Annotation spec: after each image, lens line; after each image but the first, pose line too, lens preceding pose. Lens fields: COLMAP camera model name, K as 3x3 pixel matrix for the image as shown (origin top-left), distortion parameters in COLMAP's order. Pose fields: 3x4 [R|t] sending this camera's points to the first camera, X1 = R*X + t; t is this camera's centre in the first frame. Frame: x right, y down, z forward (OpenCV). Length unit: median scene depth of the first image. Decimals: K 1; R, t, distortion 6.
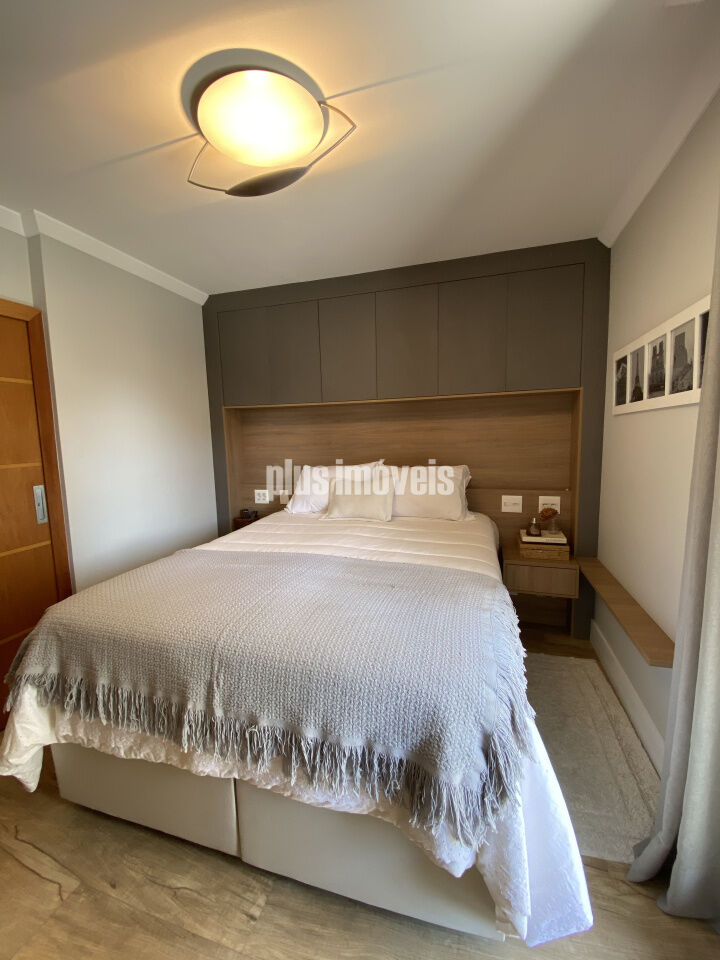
lens RADIAL K [[387.4, 0, 360.9], [0, 387.4, 482.6], [0, 0, 1]] dist [0.004250, -0.013960]
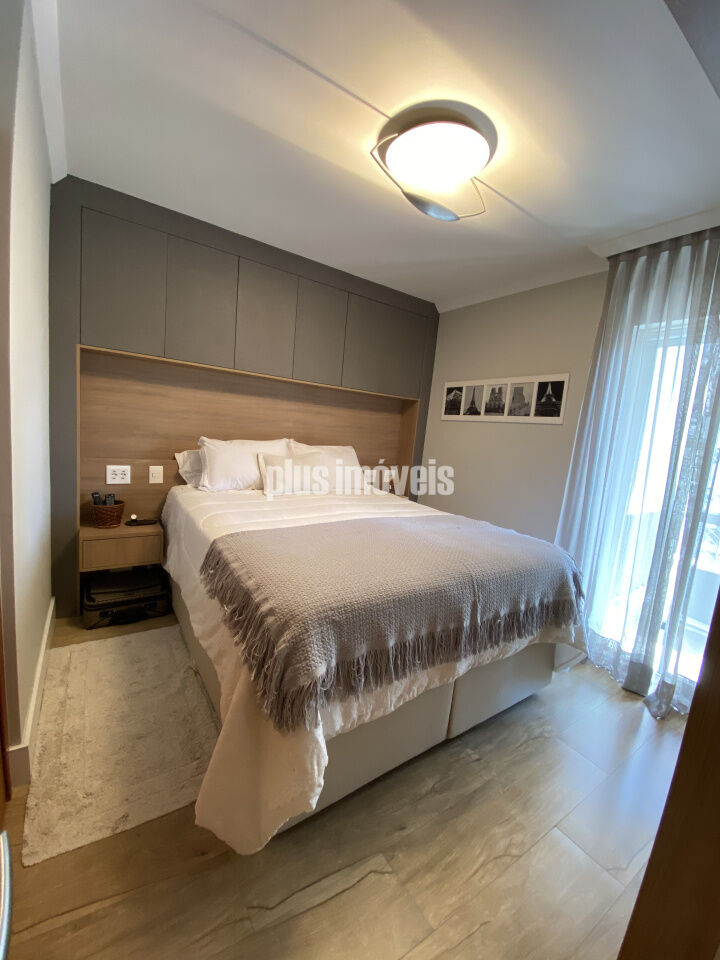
lens RADIAL K [[387.4, 0, 359.3], [0, 387.4, 485.0], [0, 0, 1]] dist [0.004250, -0.013960]
pose [[0.624649, -0.031665, 0.780264, -1.156345], [-0.010304, 0.998756, 0.048781, 0.030966], [-0.780838, -0.038511, 0.623545, 0.331939]]
